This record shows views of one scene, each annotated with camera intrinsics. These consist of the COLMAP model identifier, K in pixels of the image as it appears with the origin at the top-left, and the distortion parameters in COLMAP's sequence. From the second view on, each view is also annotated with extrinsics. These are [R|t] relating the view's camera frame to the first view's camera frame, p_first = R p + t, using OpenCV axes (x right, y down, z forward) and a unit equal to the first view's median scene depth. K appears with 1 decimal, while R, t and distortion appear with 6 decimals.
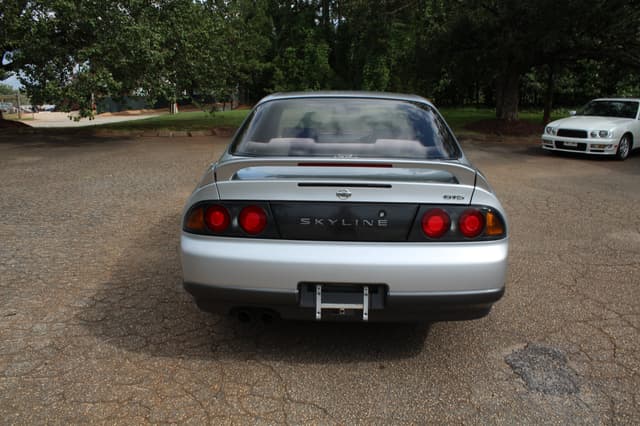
lens RADIAL K [[537.8, 0, 315.8], [0, 537.8, 214.3], [0, 0, 1]] dist [-0.160409, 0.133788]
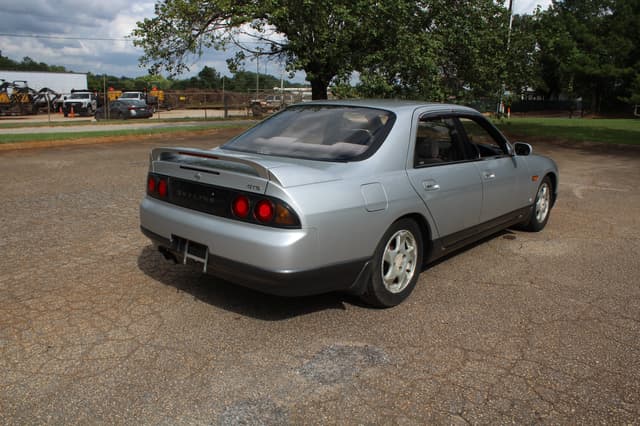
lens RADIAL K [[537.8, 0, 314.2], [0, 537.8, 211.2], [0, 0, 1]] dist [-0.160409, 0.133788]
pose [[0.776512, 0.142000, -0.613893, 0.245225], [-0.148525, 0.988071, 0.040683, -0.010472], [0.612347, 0.059588, 0.788340, 0.022875]]
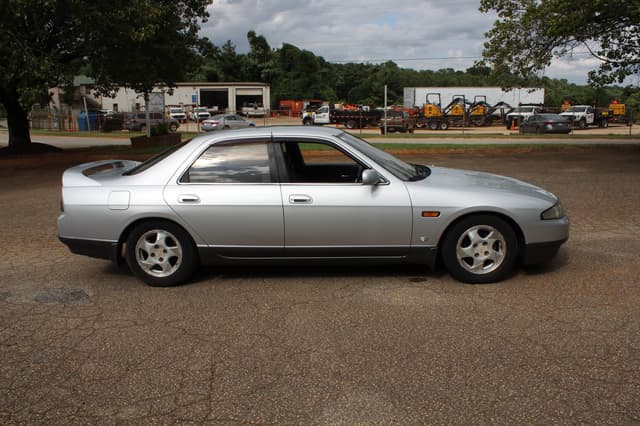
lens RADIAL K [[537.8, 0, 319.1], [0, 537.8, 216.8], [0, 0, 1]] dist [-0.160409, 0.133788]
pose [[0.000572, 0.194283, -0.980945, 0.499462], [-0.195867, 0.961967, 0.190410, -0.108212], [0.980630, 0.192026, 0.038603, 0.414964]]
